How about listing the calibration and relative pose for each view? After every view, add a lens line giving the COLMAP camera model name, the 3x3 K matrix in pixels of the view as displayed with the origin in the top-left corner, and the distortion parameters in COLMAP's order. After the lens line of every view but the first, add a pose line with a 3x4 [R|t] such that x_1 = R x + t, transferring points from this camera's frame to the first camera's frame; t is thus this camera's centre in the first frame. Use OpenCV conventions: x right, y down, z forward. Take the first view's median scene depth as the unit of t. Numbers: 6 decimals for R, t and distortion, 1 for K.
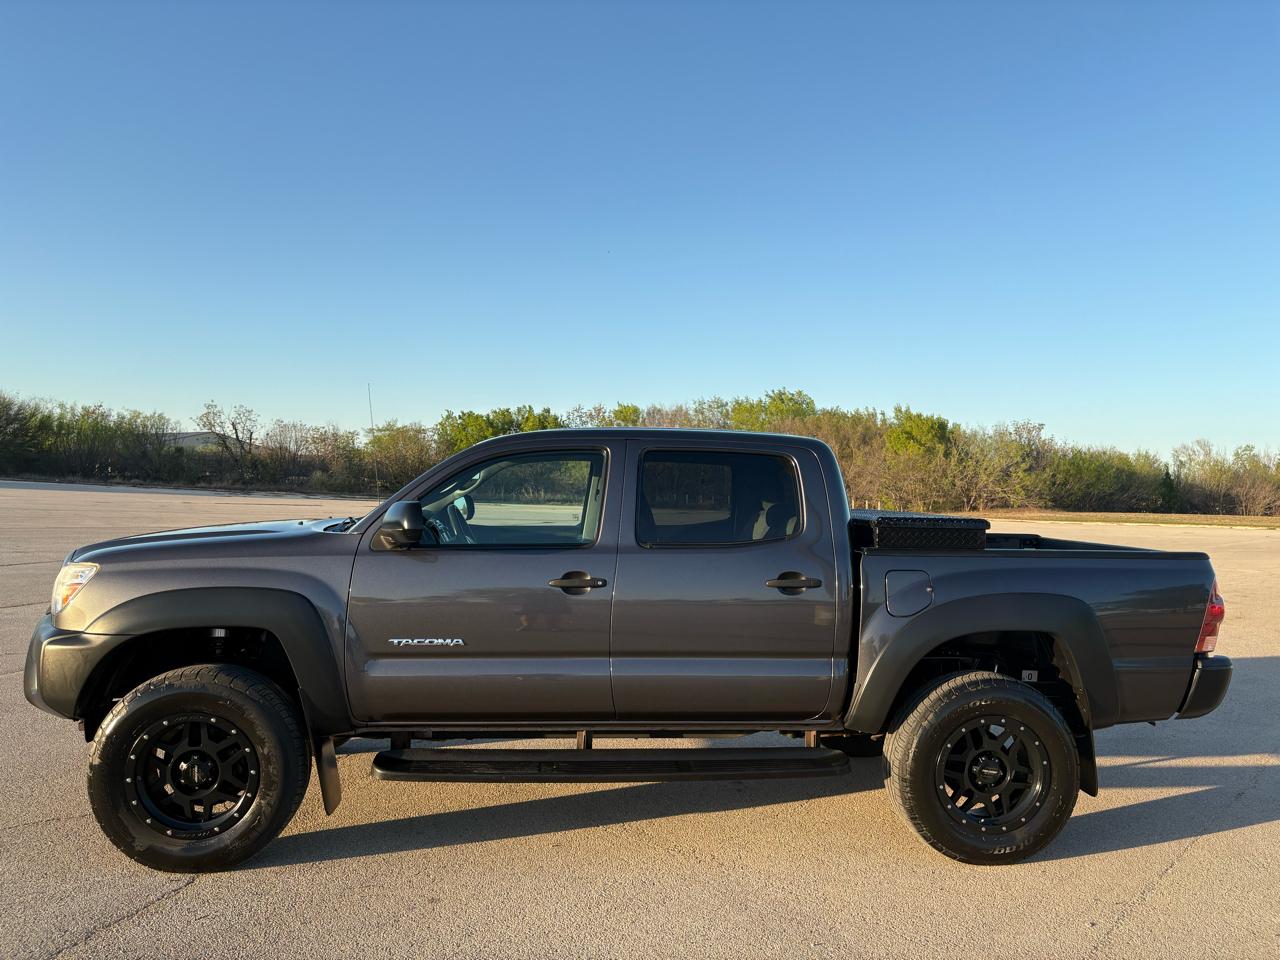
lens RADIAL K [[972.0, 0, 645.2], [0, 972.0, 487.4], [0, 0, 1]] dist [0.043944, -0.051110]
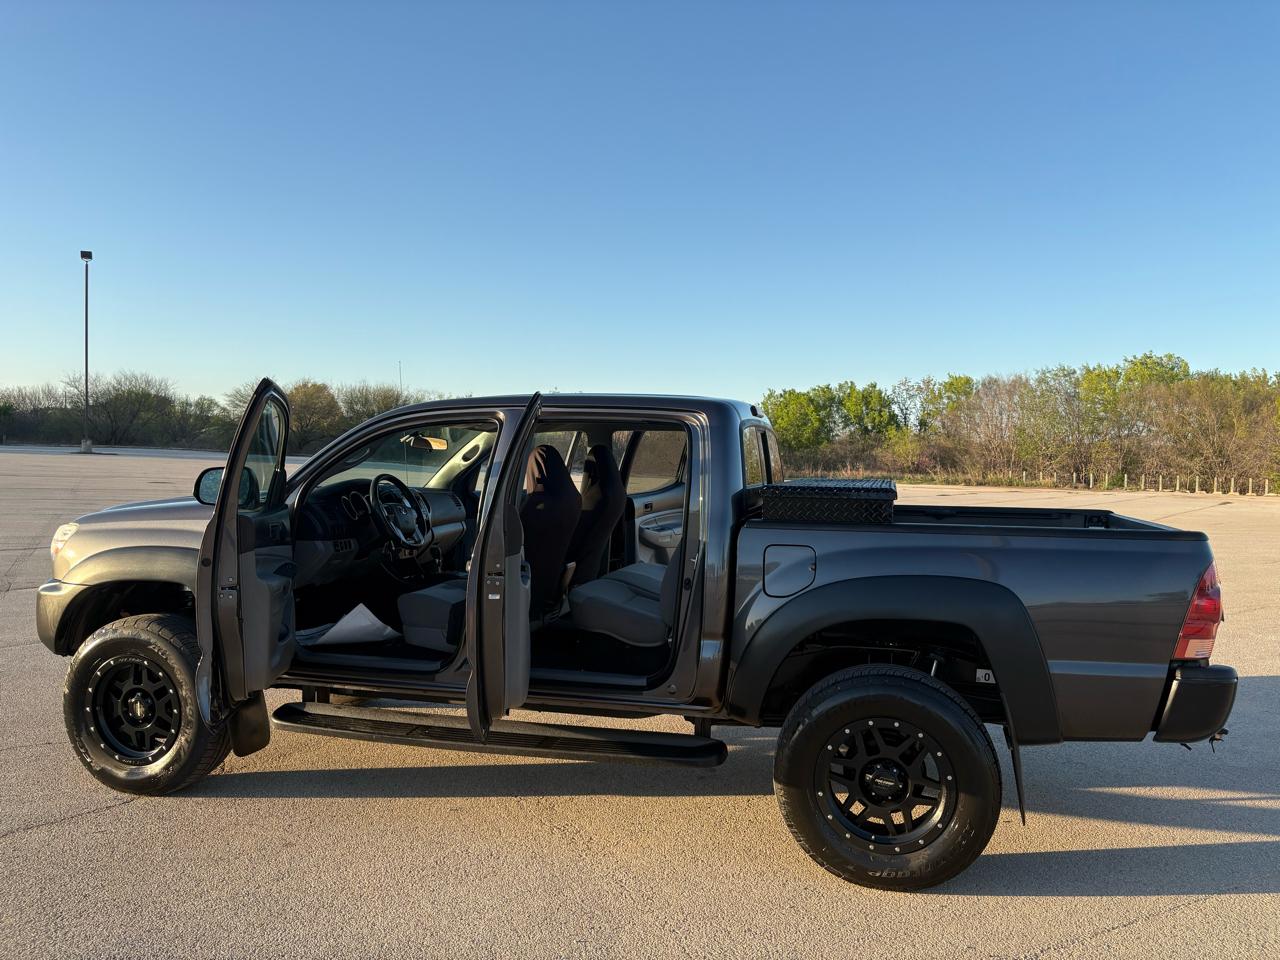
lens RADIAL K [[972.0, 0, 639.0], [0, 972.0, 487.9], [0, 0, 1]] dist [0.043944, -0.051110]
pose [[0.938171, 0.002010, -0.346166, 0.428292], [0.005828, 0.999750, 0.021600, 0.012488], [0.346123, -0.022282, 0.937924, 0.122191]]
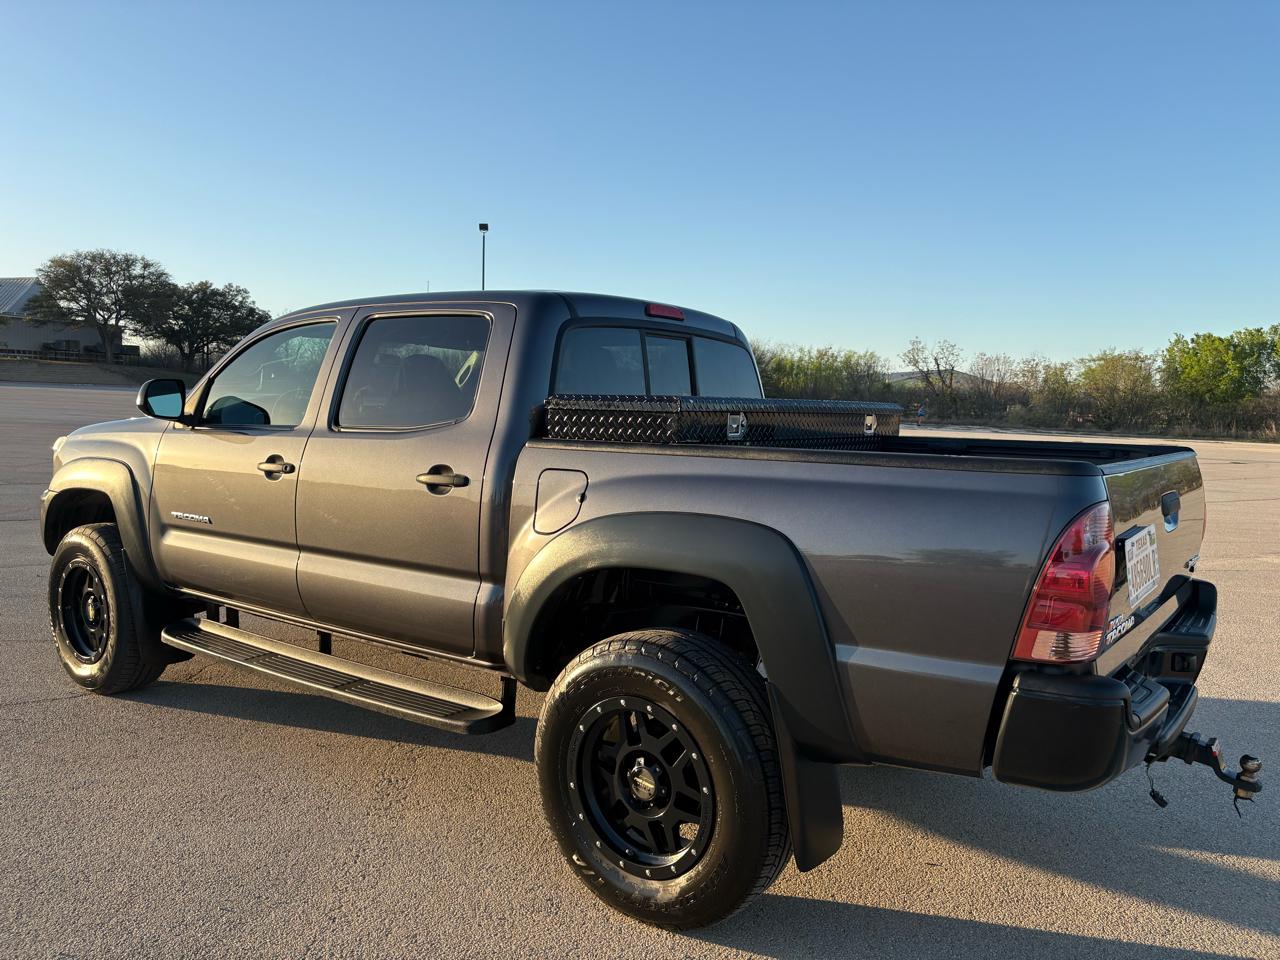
lens RADIAL K [[972.0, 0, 636.4], [0, 972.0, 492.3], [0, 0, 1]] dist [0.043944, -0.051110]
pose [[0.739883, 0.053348, -0.670617, 0.742184], [-0.006708, 0.997386, 0.071942, 0.049586], [0.672702, -0.048730, 0.738307, 0.506302]]
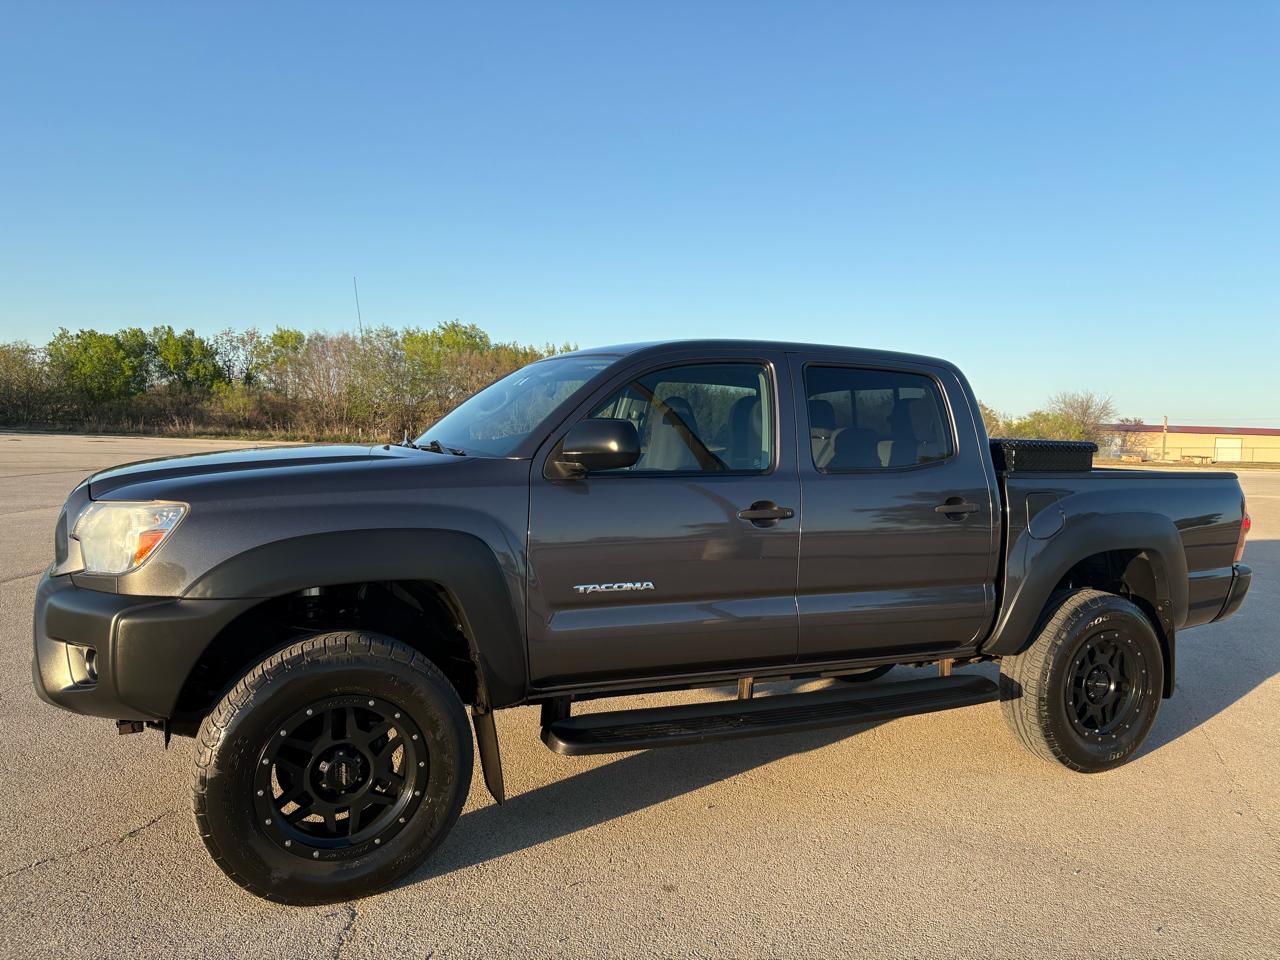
lens RADIAL K [[972.0, 0, 647.7], [0, 972.0, 477.9], [0, 0, 1]] dist [0.043944, -0.051110]
pose [[0.938096, -0.012347, 0.346155, -0.441640], [-0.007312, 0.998436, 0.055431, 0.016161], [-0.346298, -0.054531, 0.936538, 0.194017]]
